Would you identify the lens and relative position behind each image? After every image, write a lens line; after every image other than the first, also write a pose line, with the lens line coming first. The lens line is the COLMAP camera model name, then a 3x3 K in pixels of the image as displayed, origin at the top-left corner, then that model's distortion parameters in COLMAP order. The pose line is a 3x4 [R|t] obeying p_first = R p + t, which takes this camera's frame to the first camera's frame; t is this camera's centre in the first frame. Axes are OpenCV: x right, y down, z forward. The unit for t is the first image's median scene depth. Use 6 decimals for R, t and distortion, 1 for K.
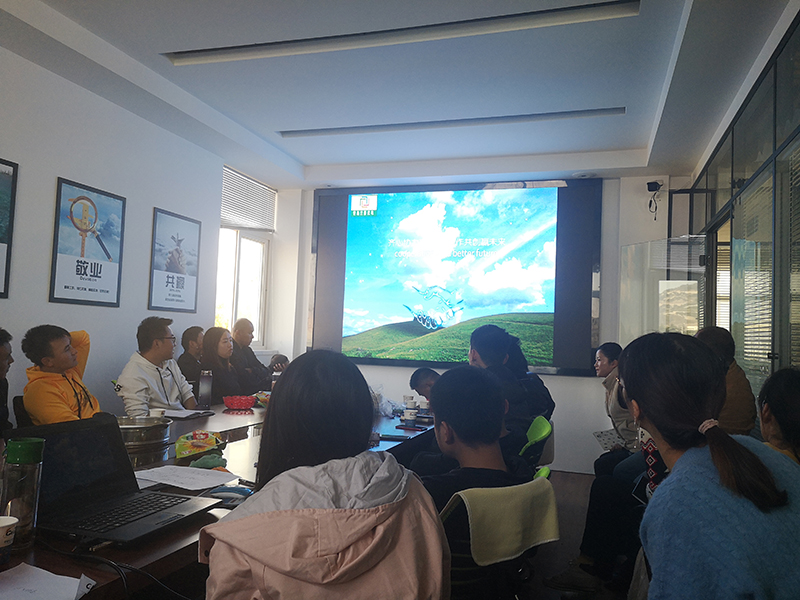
lens RADIAL K [[625.3, 0, 400.0], [0, 625.3, 300.0], [0, 0, 1]] dist [0.092525, -0.123264]
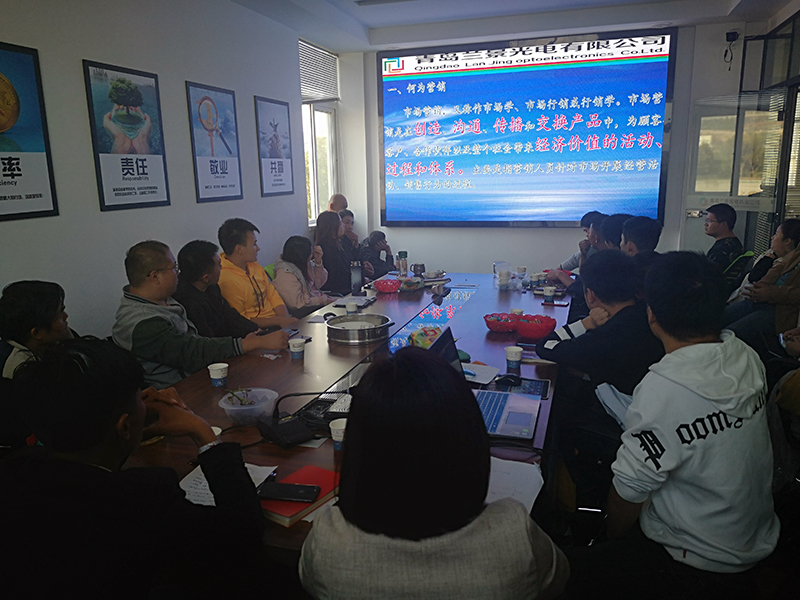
lens RADIAL K [[625.3, 0, 400.0], [0, 625.3, 300.0], [0, 0, 1]] dist [0.092525, -0.123264]
pose [[0.998010, -0.062994, 0.002779, -0.191263], [0.060089, 0.963495, 0.260897, -0.087766], [-0.019112, -0.260210, 0.965363, -0.090472]]
